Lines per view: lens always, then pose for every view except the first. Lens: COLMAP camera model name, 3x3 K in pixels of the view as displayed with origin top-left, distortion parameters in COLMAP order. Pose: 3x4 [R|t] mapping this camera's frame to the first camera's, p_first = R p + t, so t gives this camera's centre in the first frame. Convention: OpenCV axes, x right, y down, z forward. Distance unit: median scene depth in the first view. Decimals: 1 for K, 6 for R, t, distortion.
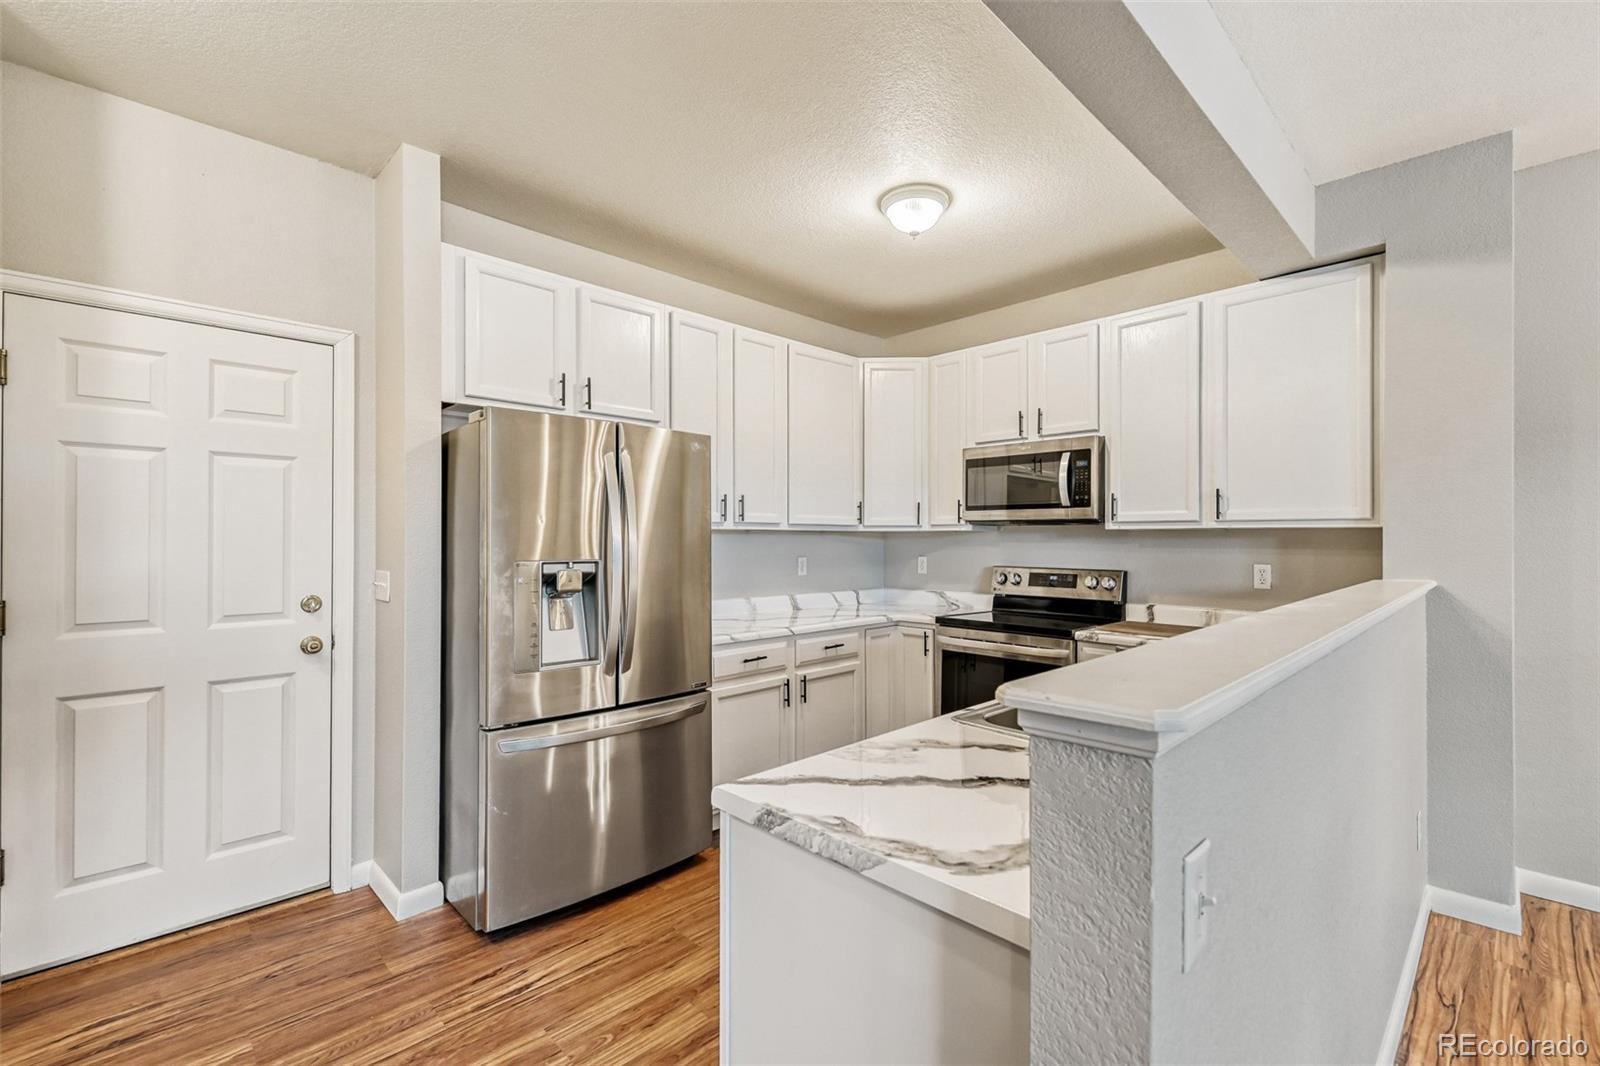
lens RADIAL K [[687.3, 0, 803.2], [0, 687.3, 534.6], [0, 0, 1]] dist [0.029102, -0.015872]
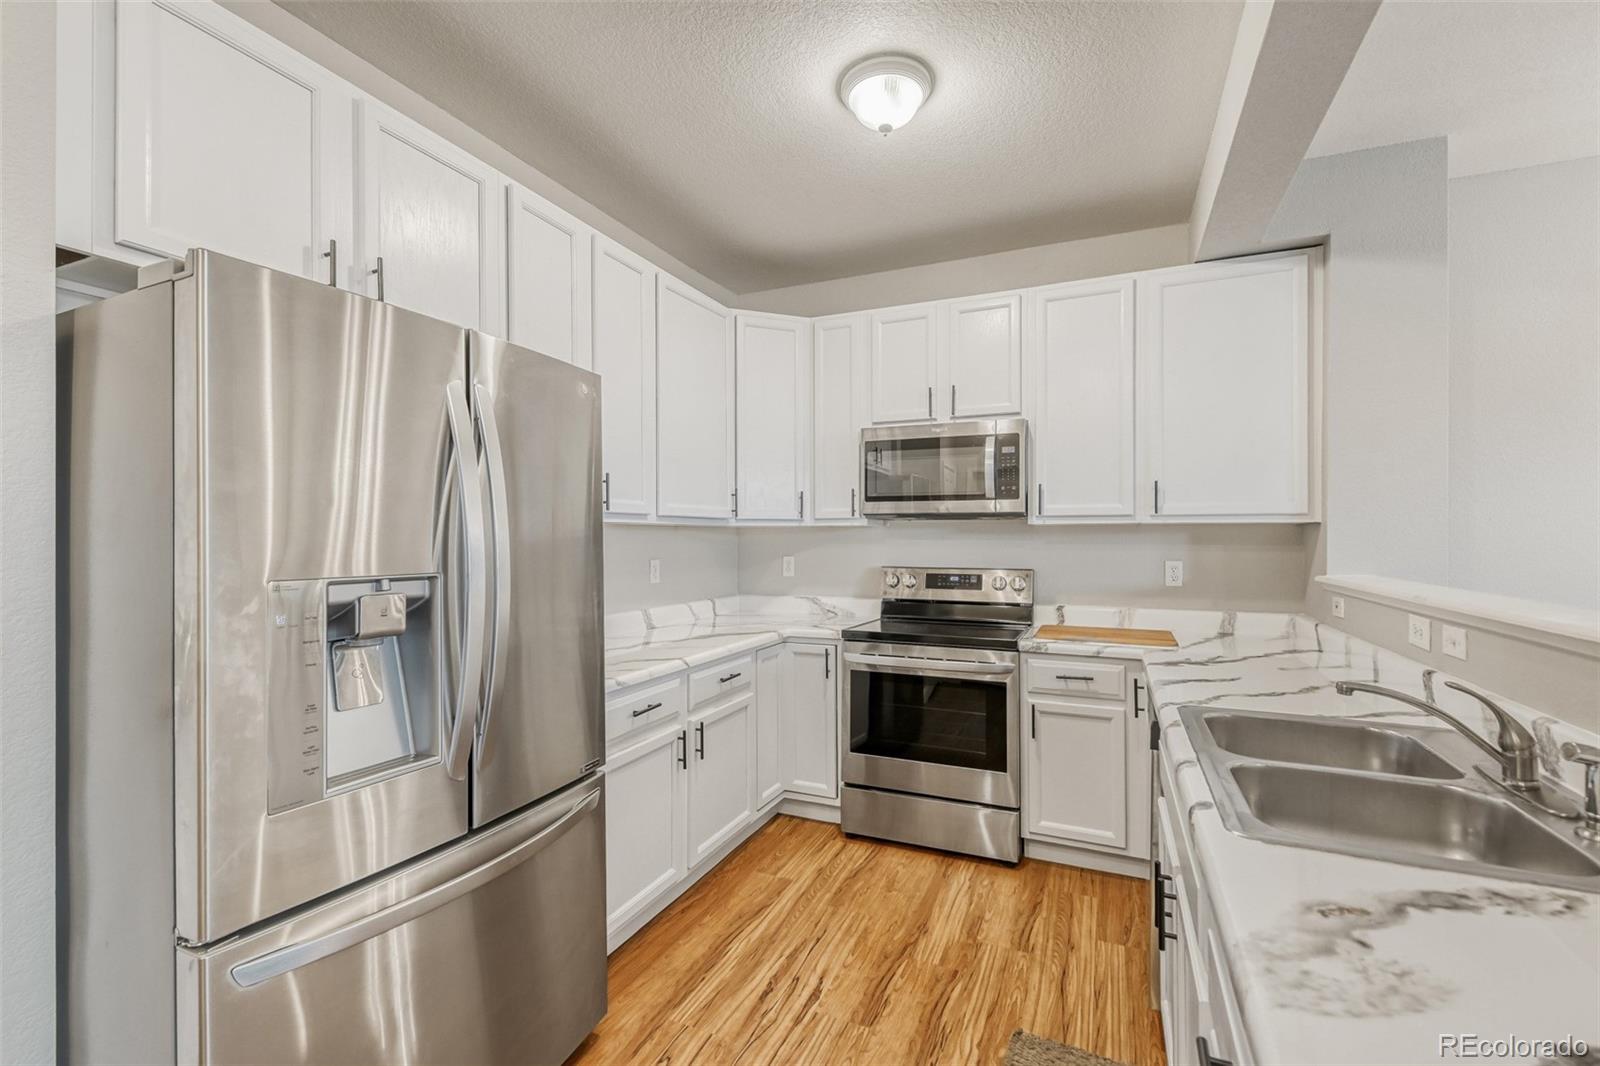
lens RADIAL K [[687.3, 0, 803.2], [0, 687.3, 534.6], [0, 0, 1]] dist [0.029102, -0.015872]
pose [[0.927352, -0.001009, 0.374189, -0.170325], [-0.000346, 0.999994, 0.003555, 0.002594], [-0.374191, -0.003426, 0.927345, 0.276954]]
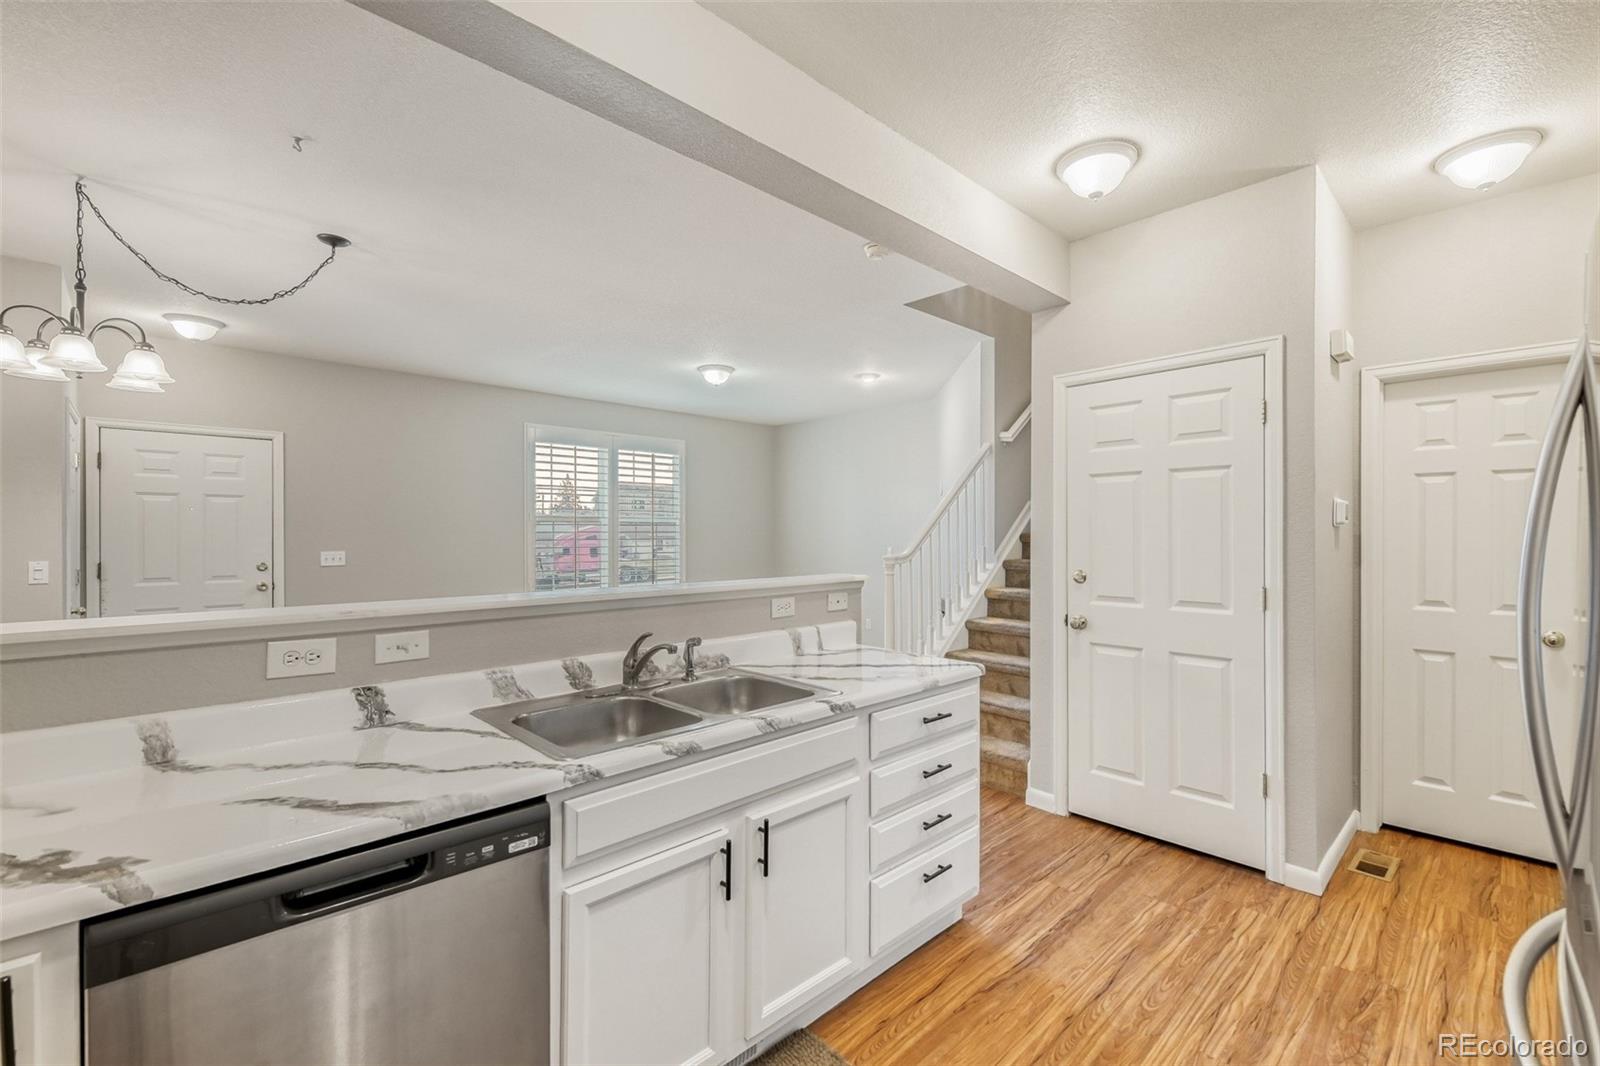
lens RADIAL K [[687.3, 0, 803.2], [0, 687.3, 534.6], [0, 0, 1]] dist [0.029102, -0.015872]
pose [[-0.999996, -0.000387, 0.002743, 0.133007], [-0.000394, 0.999997, -0.002560, -0.000540], [-0.002742, -0.002561, -0.999993, 1.037421]]
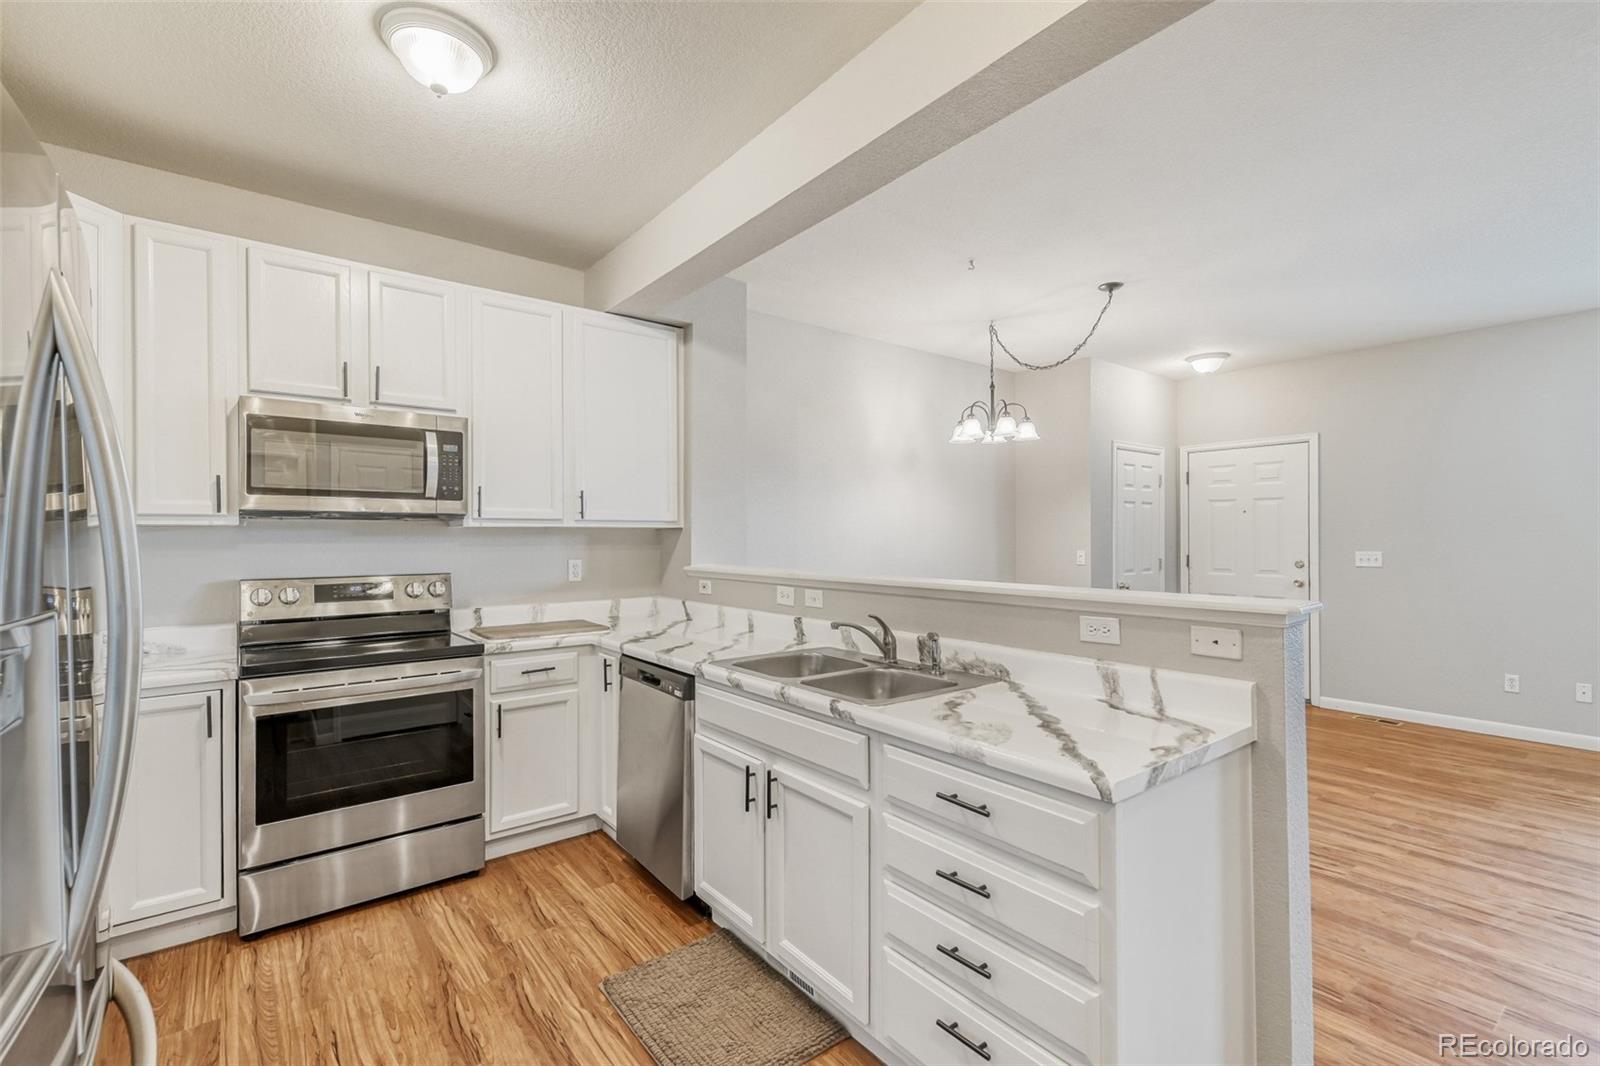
lens RADIAL K [[708.9, 0, 818.3], [0, 708.9, 533.6], [0, 0, 1]] dist [0.008544, -0.000473]
pose [[0.099817, 0.002804, 0.995002, -0.414465], [-0.001927, 0.999995, -0.002625, 0.003011], [-0.995004, -0.001655, 0.099822, 0.461722]]
